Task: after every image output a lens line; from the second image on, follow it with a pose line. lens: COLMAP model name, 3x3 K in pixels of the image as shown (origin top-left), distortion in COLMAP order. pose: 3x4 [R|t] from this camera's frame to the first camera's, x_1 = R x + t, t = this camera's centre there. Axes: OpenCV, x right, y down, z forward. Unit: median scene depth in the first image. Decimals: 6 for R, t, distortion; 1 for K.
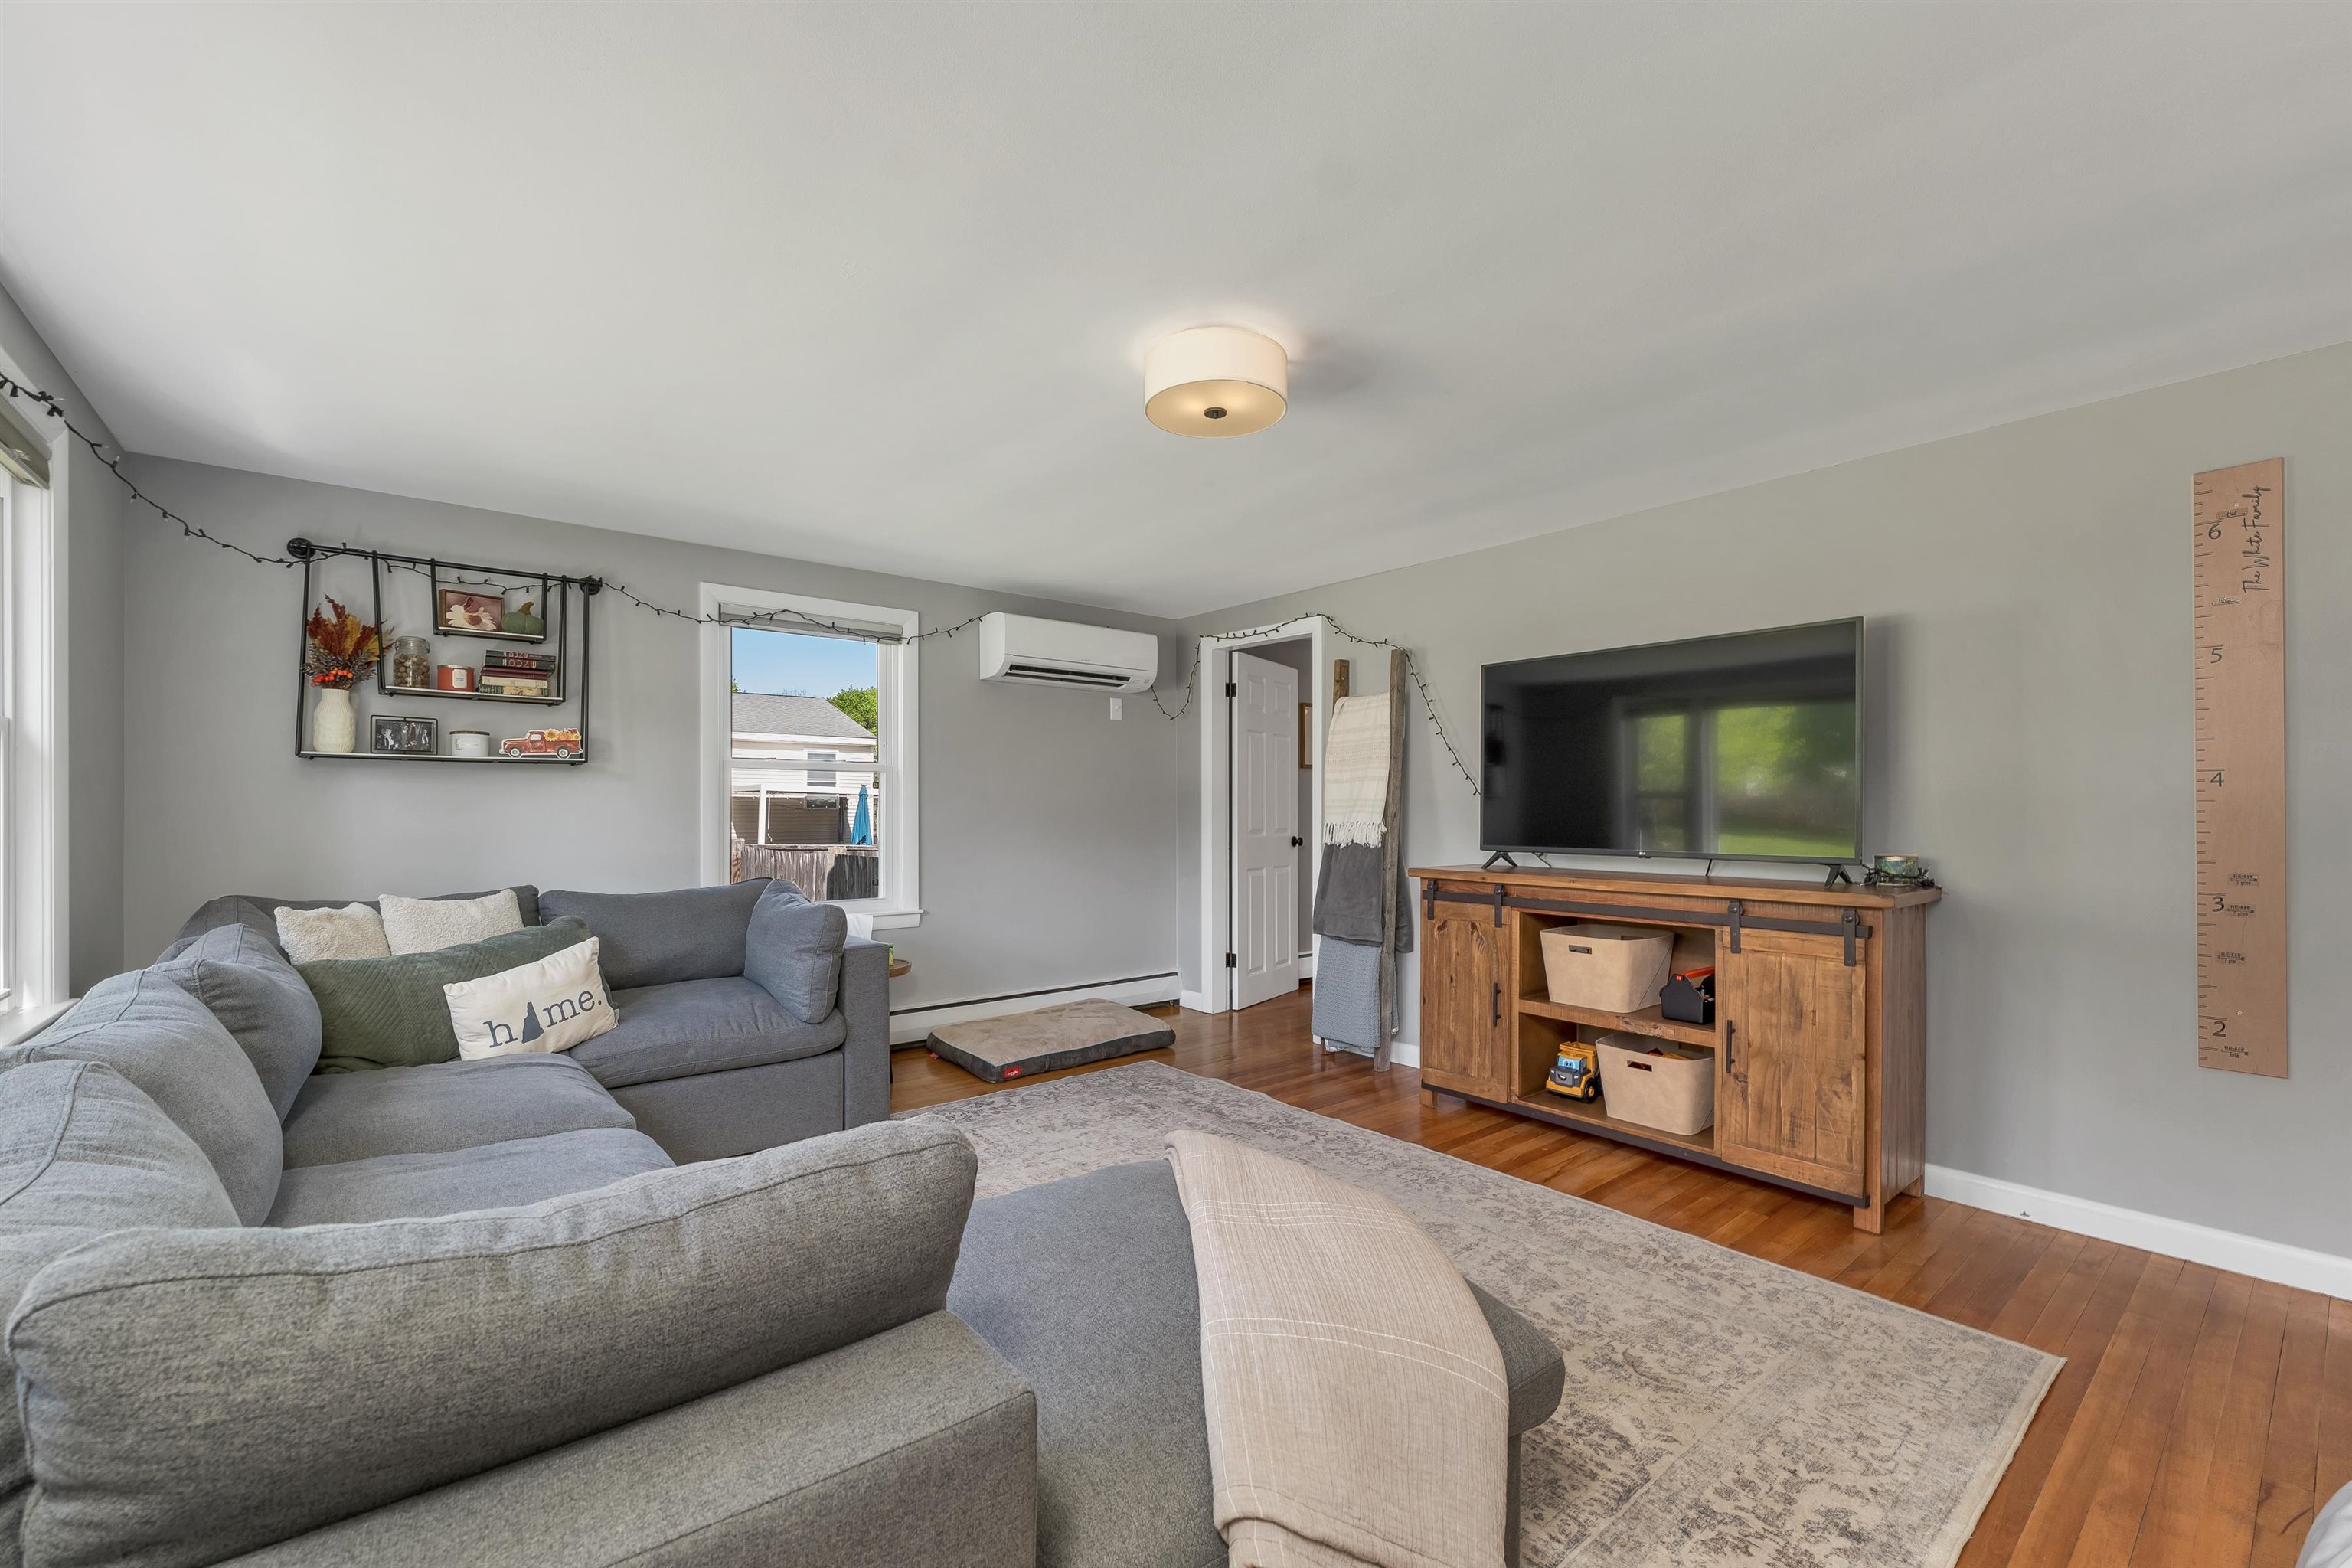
lens RADIAL K [[974.5, 0, 1194.3], [0, 974.5, 808.5], [0, 0, 1]] dist [-0.004325, -0.001583]
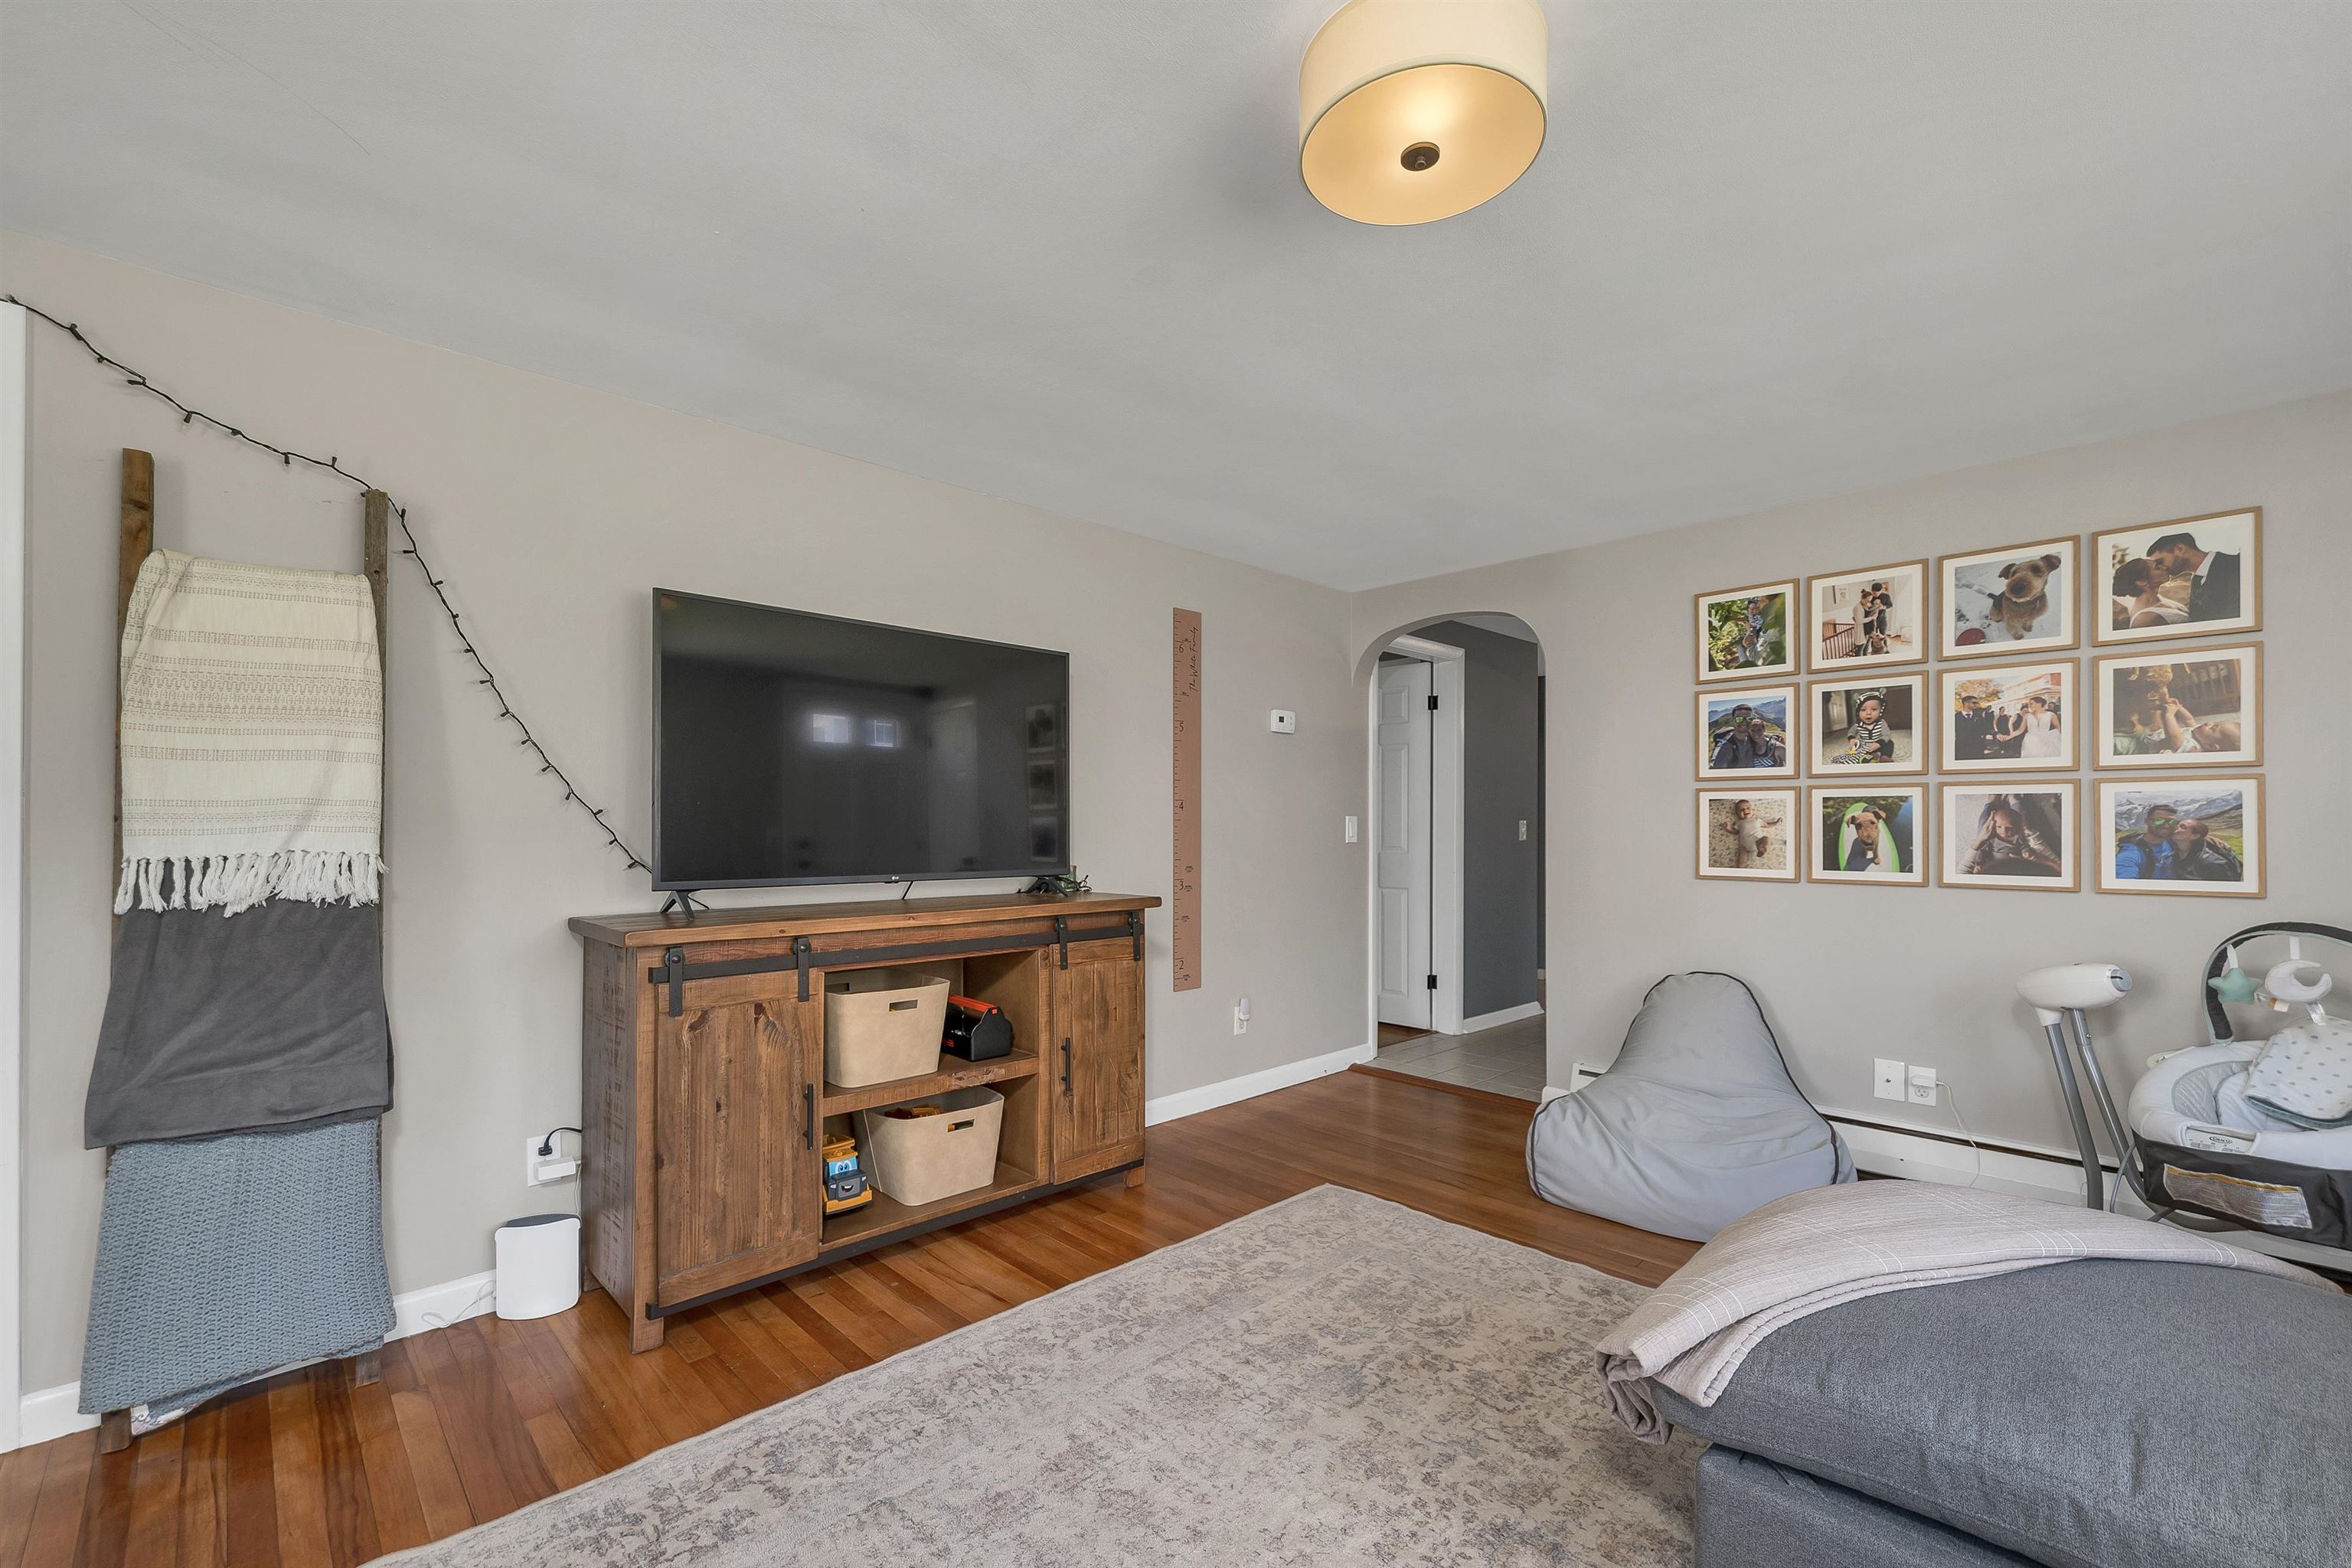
lens RADIAL K [[974.5, 0, 1159.1], [0, 974.5, 829.4], [0, 0, 1]] dist [-0.004325, -0.001583]
pose [[-0.054624, -0.003191, 0.998502, -0.370627], [-0.001823, 0.999994, 0.003096, 0.002020], [-0.998505, -0.001651, -0.054629, 0.802810]]
